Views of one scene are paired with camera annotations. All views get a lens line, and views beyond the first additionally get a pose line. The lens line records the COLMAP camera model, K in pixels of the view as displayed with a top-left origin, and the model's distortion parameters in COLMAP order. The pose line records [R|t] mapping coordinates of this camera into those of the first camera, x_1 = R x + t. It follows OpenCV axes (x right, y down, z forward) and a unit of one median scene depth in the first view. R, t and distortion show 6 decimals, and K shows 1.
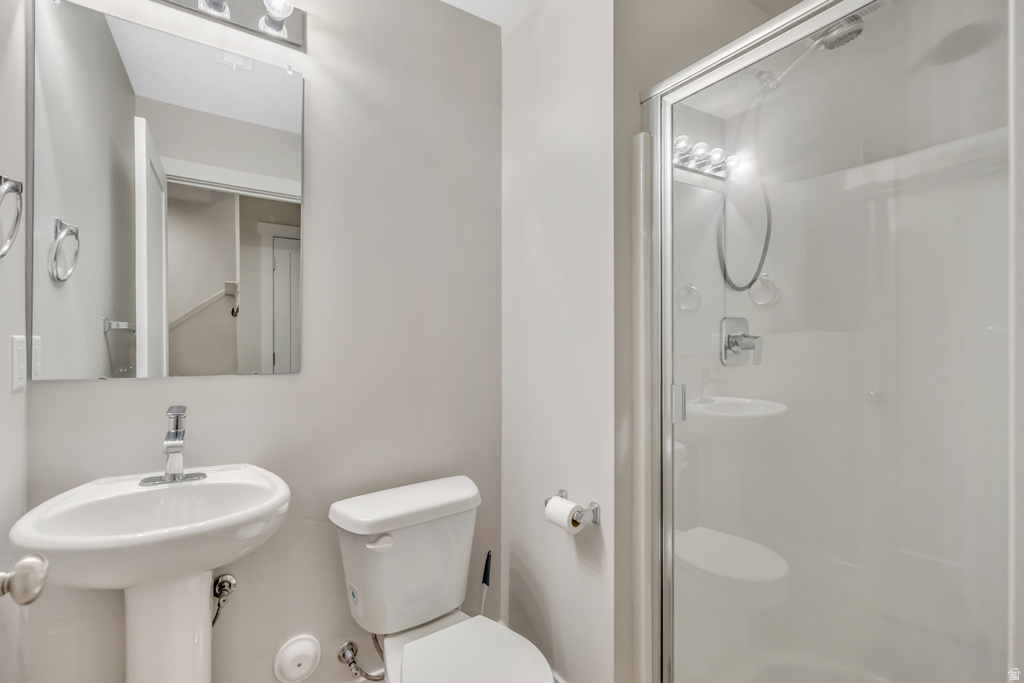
lens RADIAL K [[457.2, 0, 512.6], [0, 457.2, 339.1], [0, 0, 1]] dist [-0.002385, 0.000373]
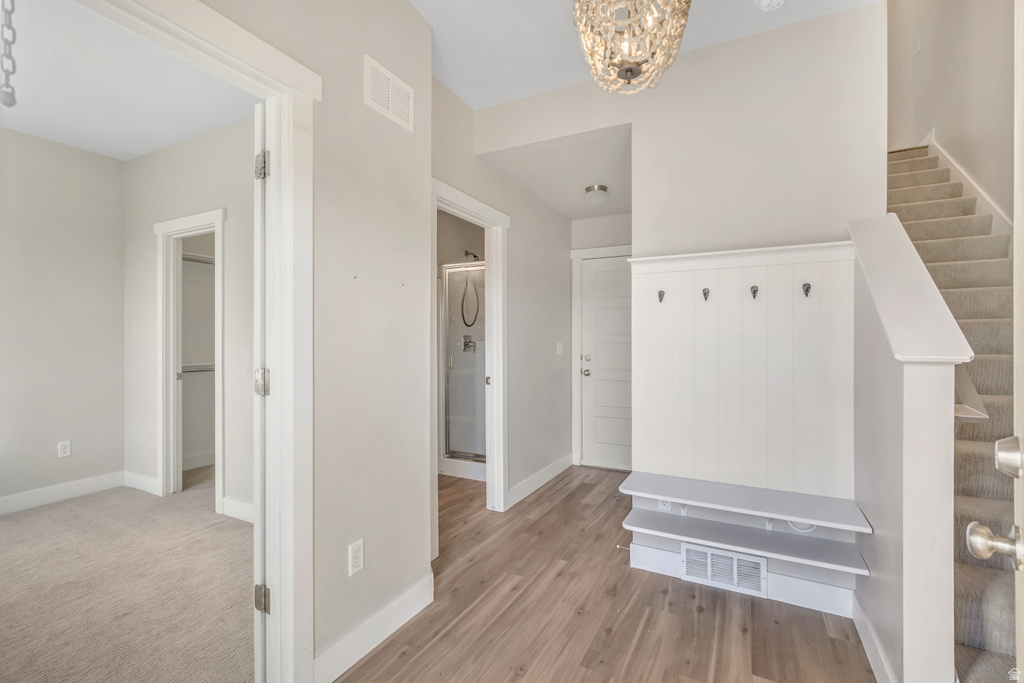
lens RADIAL K [[457.2, 0, 512.5], [0, 457.2, 341.9], [0, 0, 1]] dist [-0.002385, 0.000373]
pose [[0.872296, -0.000610, 0.488978, -0.674034], [0.002800, 0.999989, -0.003748, 0.005859], [-0.488971, 0.004639, 0.872288, -1.647774]]
